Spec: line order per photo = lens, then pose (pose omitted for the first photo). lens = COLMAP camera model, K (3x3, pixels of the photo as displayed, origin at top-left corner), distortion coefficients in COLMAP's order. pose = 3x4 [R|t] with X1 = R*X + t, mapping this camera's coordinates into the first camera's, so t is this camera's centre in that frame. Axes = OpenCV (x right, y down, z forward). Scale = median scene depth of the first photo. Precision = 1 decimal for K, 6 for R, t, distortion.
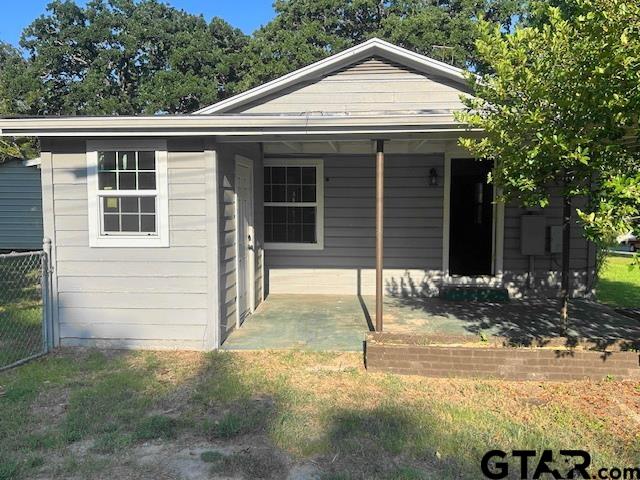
lens RADIAL K [[253.7, 0, 320.0], [0, 253.7, 240.0], [0, 0, 1]] dist [-0.000315, -0.000062]
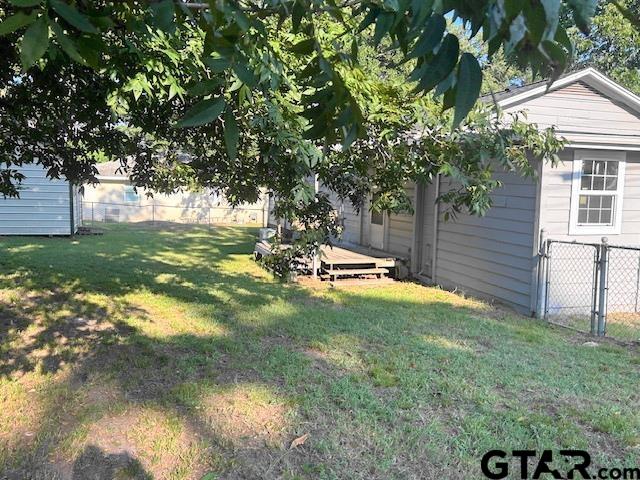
lens RADIAL K [[253.7, 0, 320.0], [0, 253.7, 240.0], [0, 0, 1]] dist [-0.000315, -0.000062]
pose [[0.986999, -0.014135, 0.160101, -2.373610], [0.010741, 0.999699, 0.022044, 0.011679], [-0.160365, -0.020038, 0.986854, -0.056867]]
